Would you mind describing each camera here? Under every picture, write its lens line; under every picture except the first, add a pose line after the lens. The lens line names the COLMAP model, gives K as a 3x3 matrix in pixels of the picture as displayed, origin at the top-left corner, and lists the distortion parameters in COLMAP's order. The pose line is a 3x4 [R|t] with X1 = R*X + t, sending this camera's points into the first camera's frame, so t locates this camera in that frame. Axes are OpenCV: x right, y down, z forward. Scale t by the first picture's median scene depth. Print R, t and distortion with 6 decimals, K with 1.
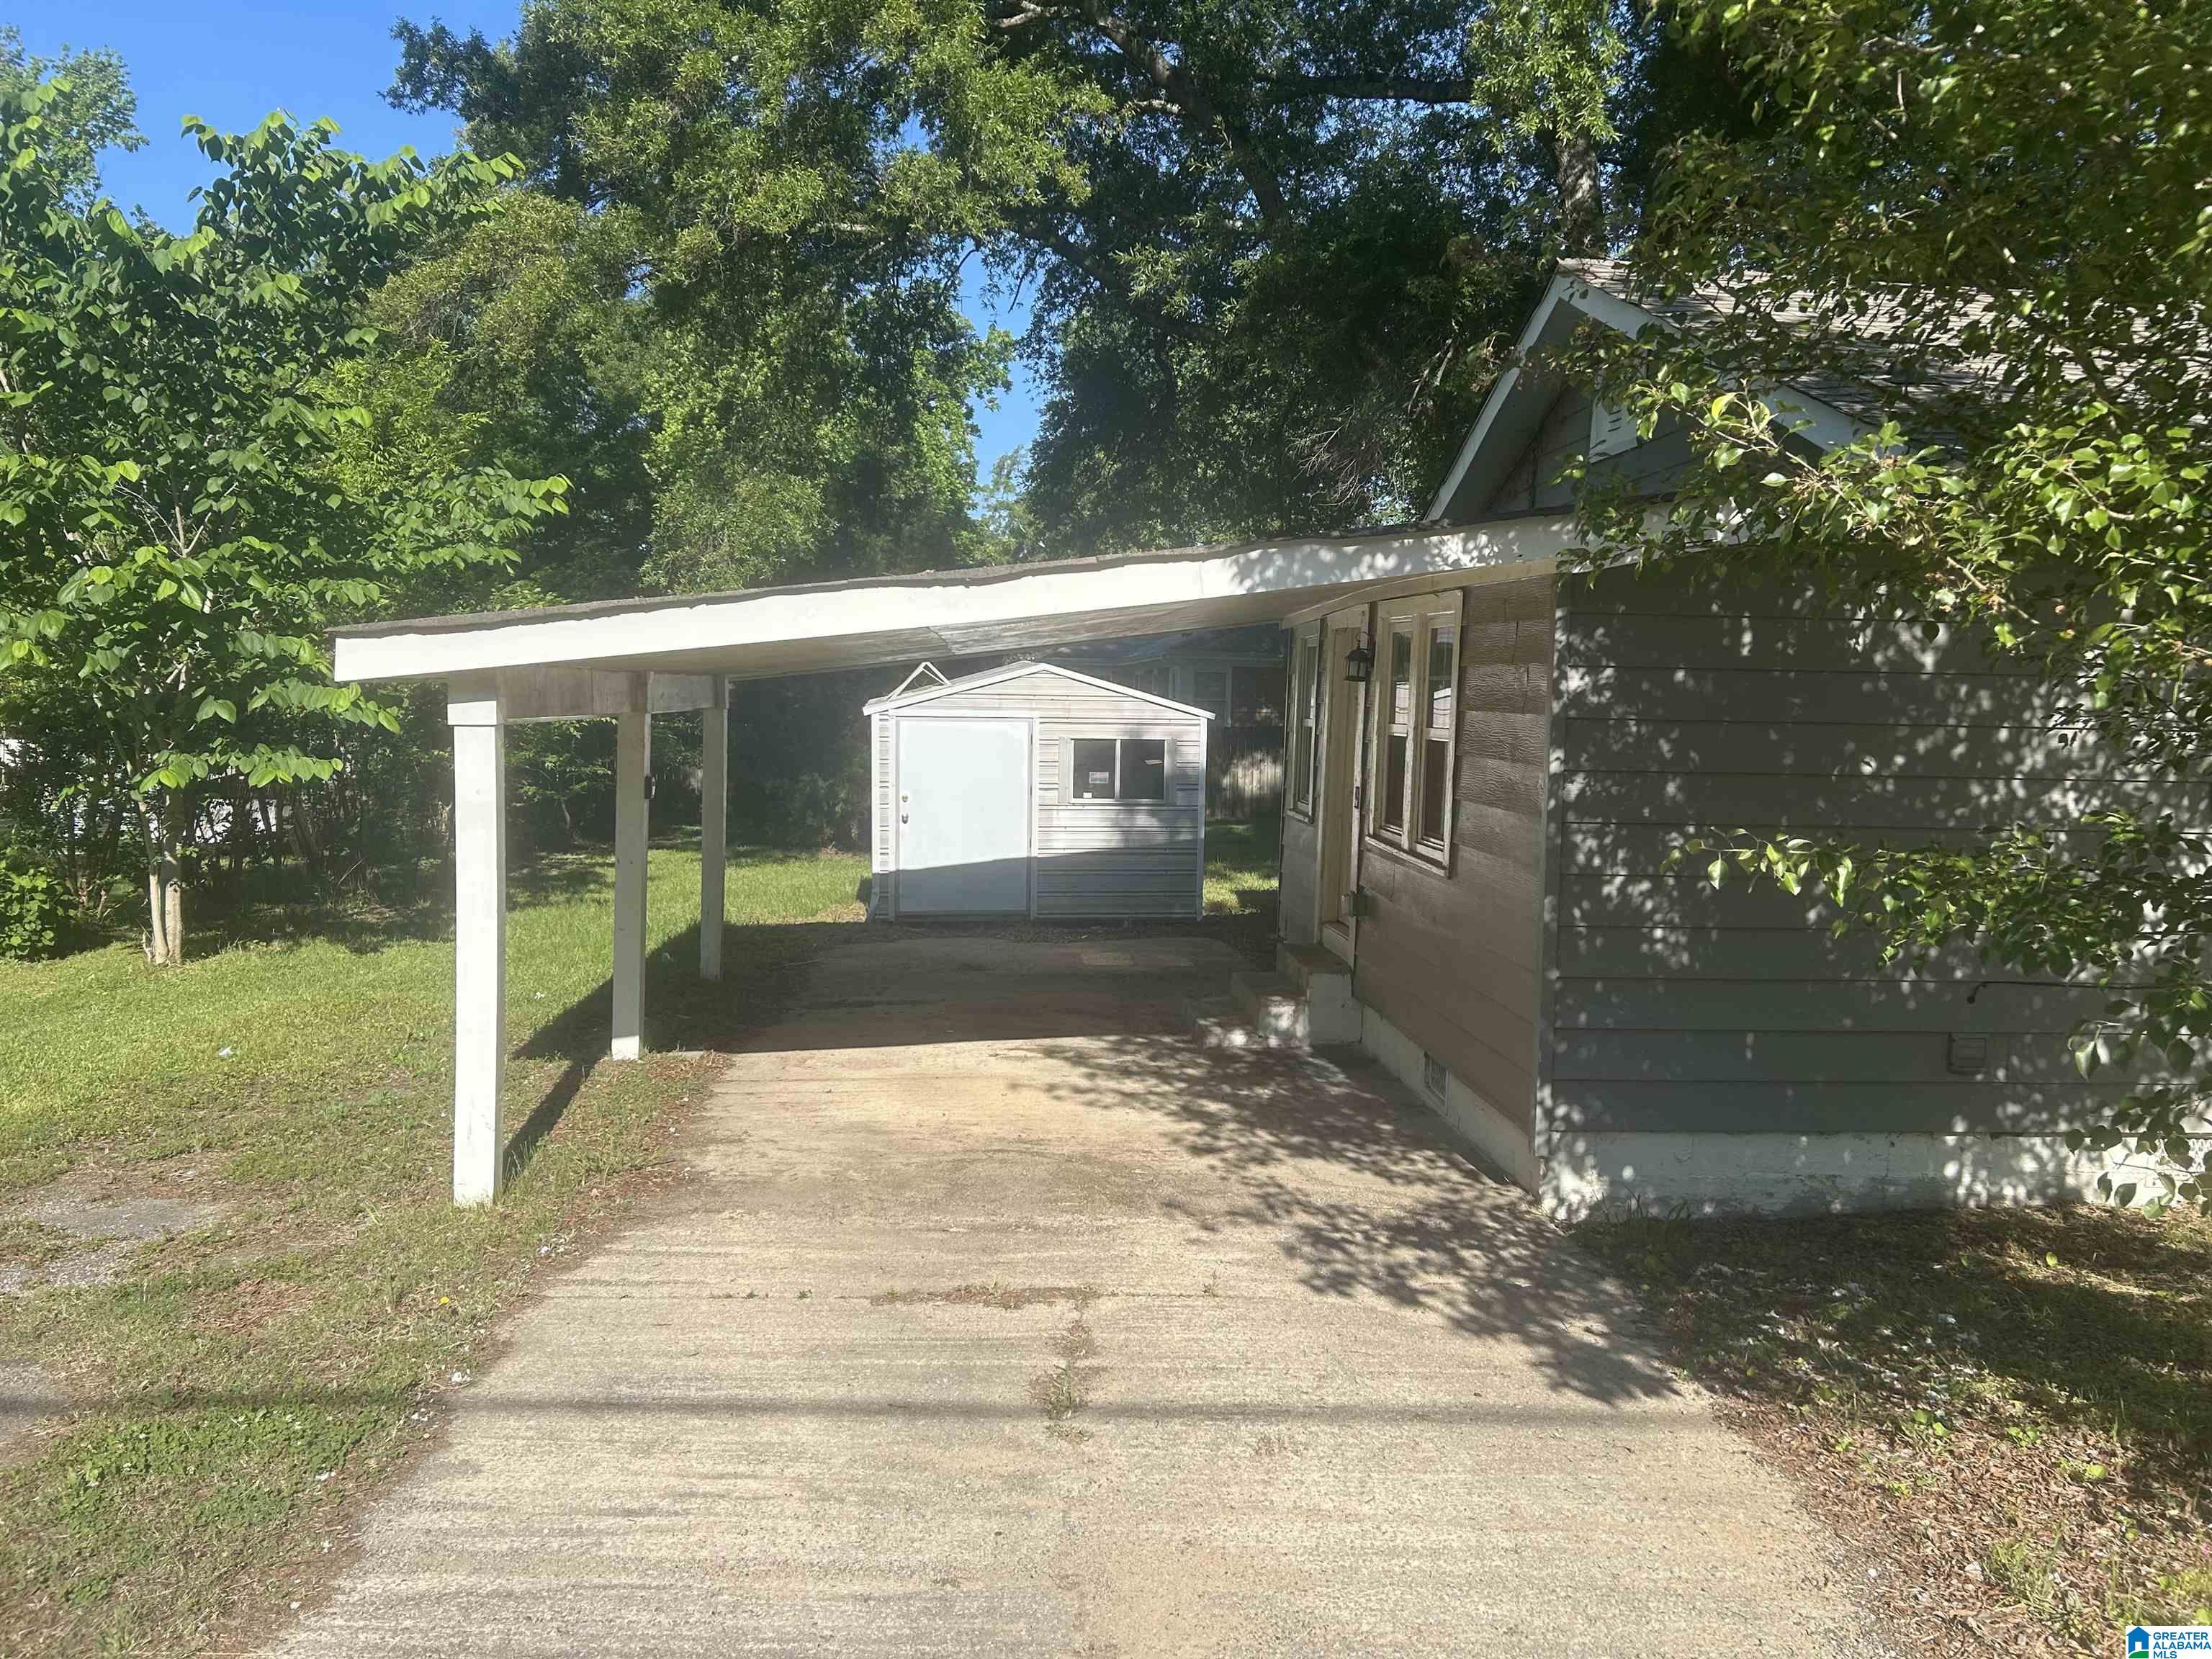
lens RADIAL K [[1696.0, 0, 1106.0], [0, 1696.0, 829.5], [0, 0, 1]] dist [0.005378, 0.003376]
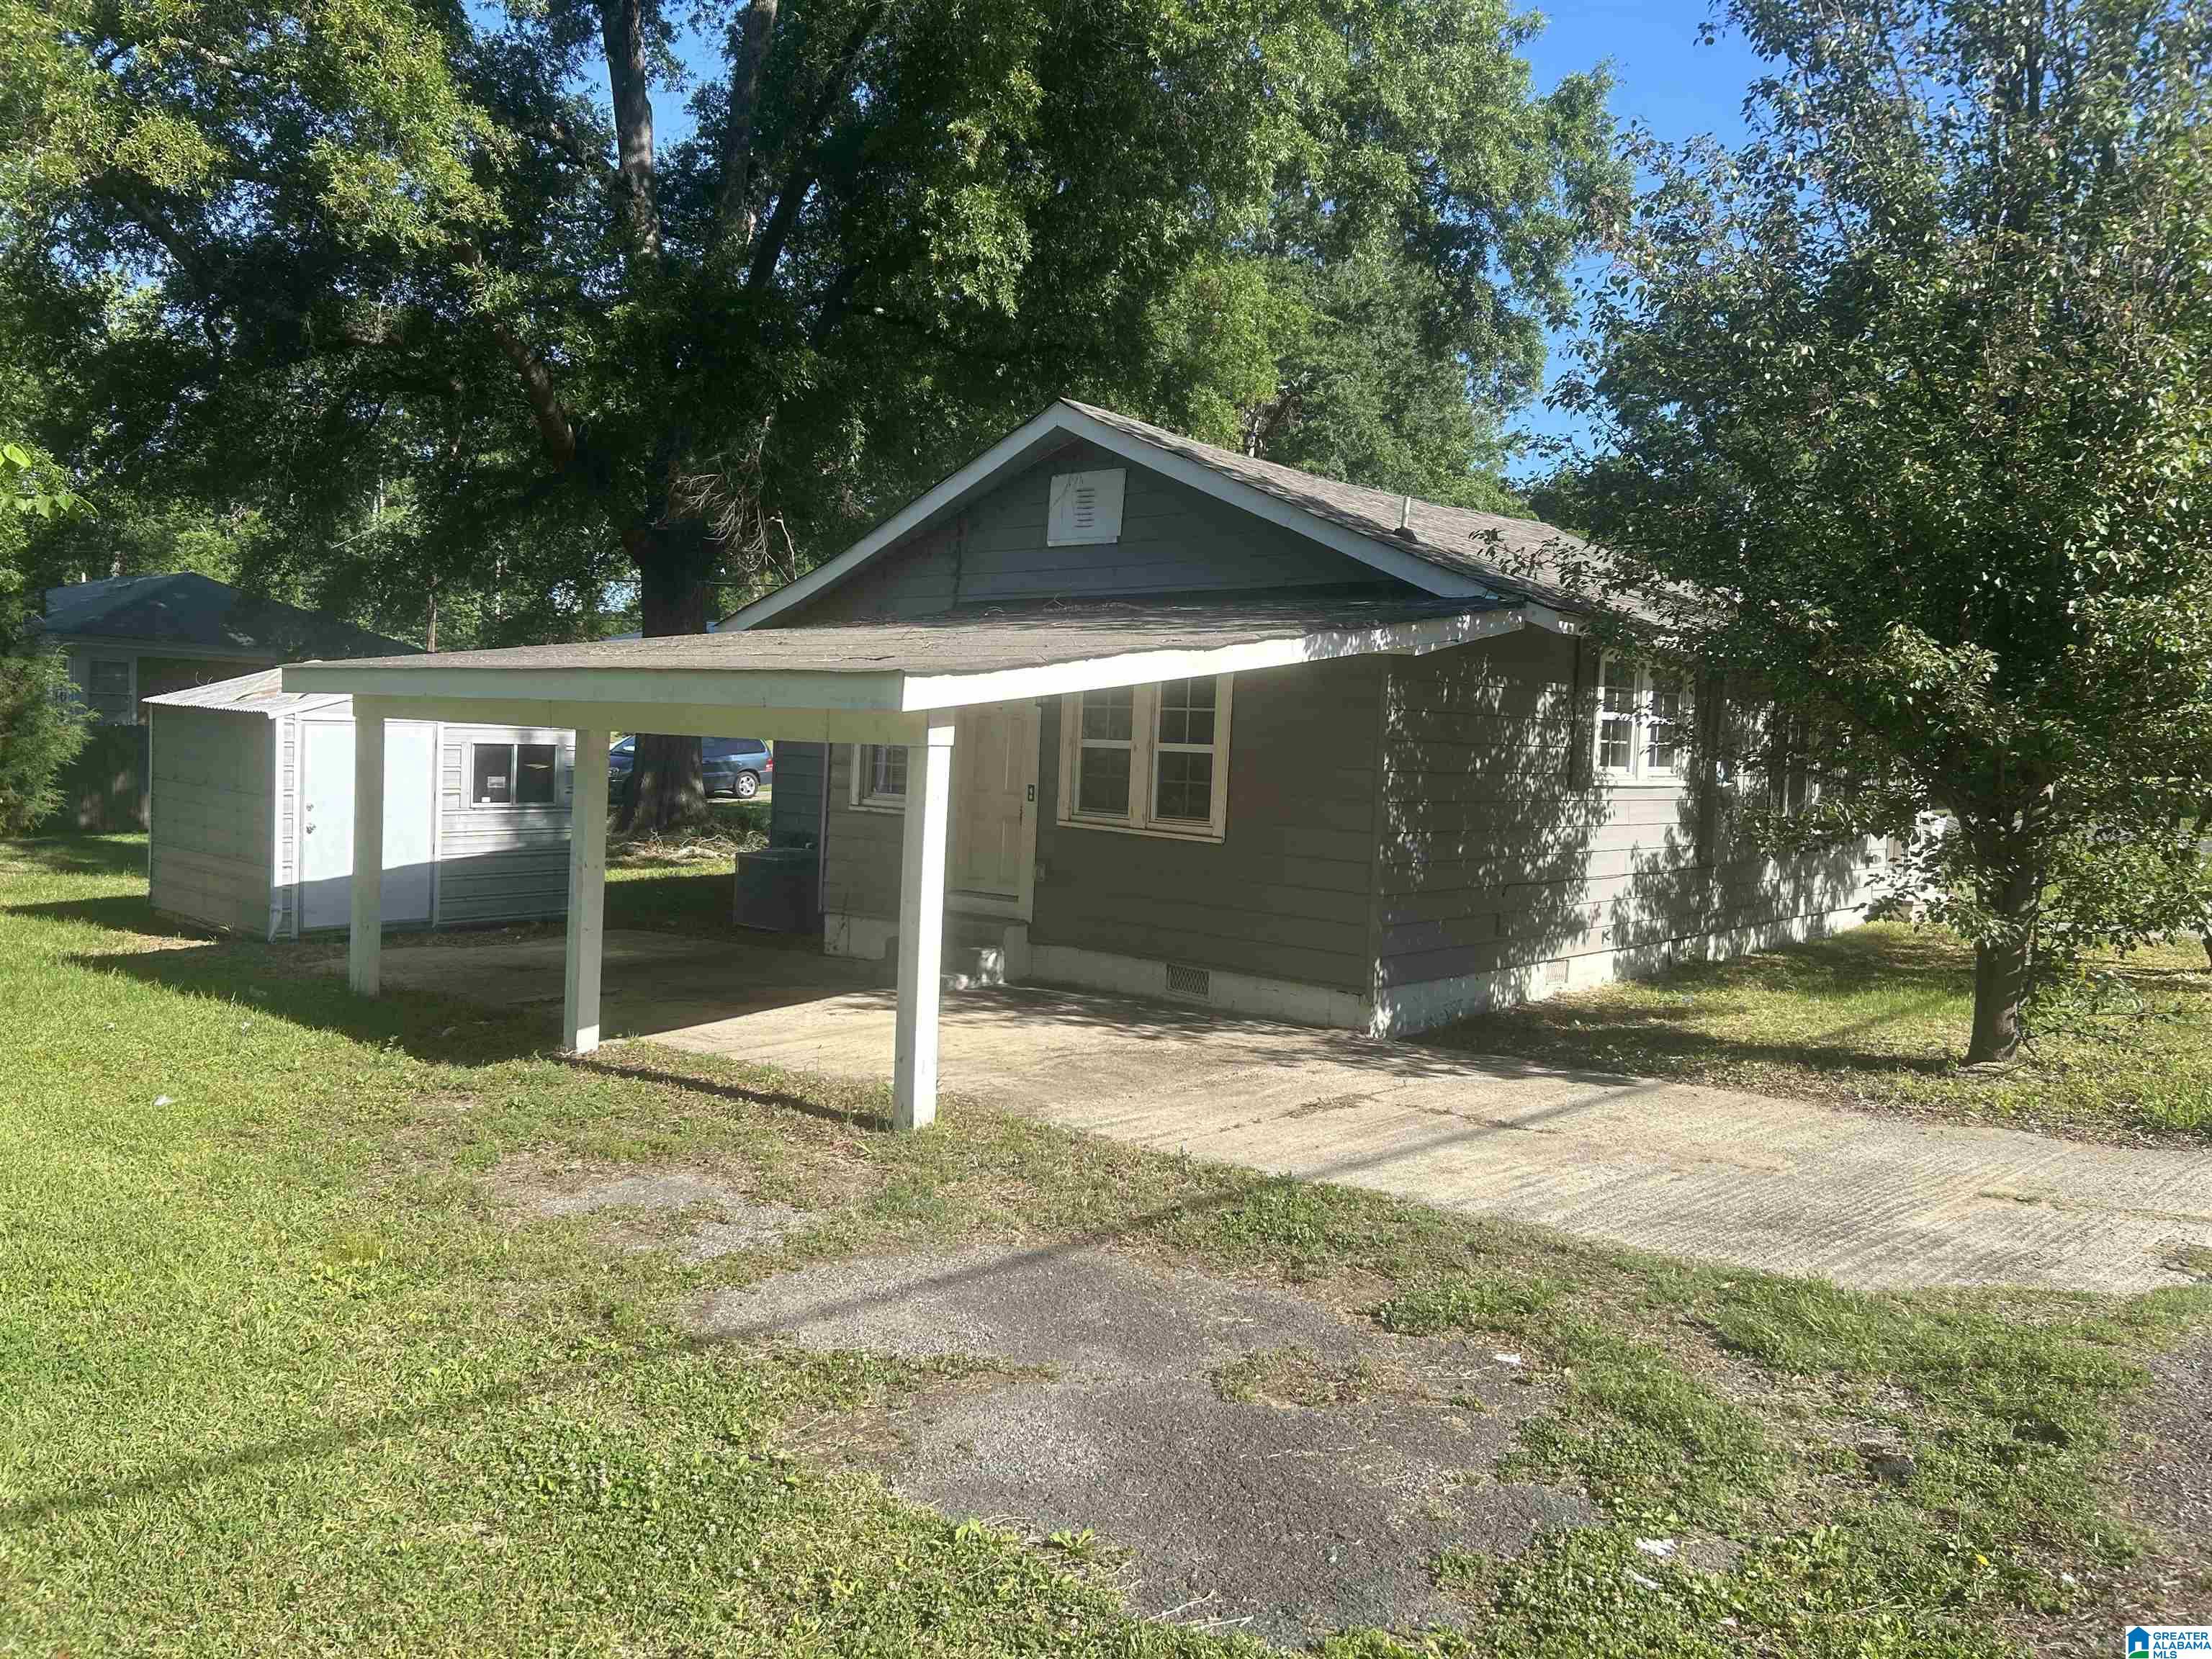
lens RADIAL K [[1664.4, 0, 1106.0], [0, 1664.4, 829.5], [0, 0, 1]] dist [0.071524, -0.090855]
pose [[0.719698, -0.038857, 0.693199, -0.825978], [0.036896, 0.999162, 0.017701, -0.011092], [-0.693306, 0.012837, 0.720529, 0.008086]]
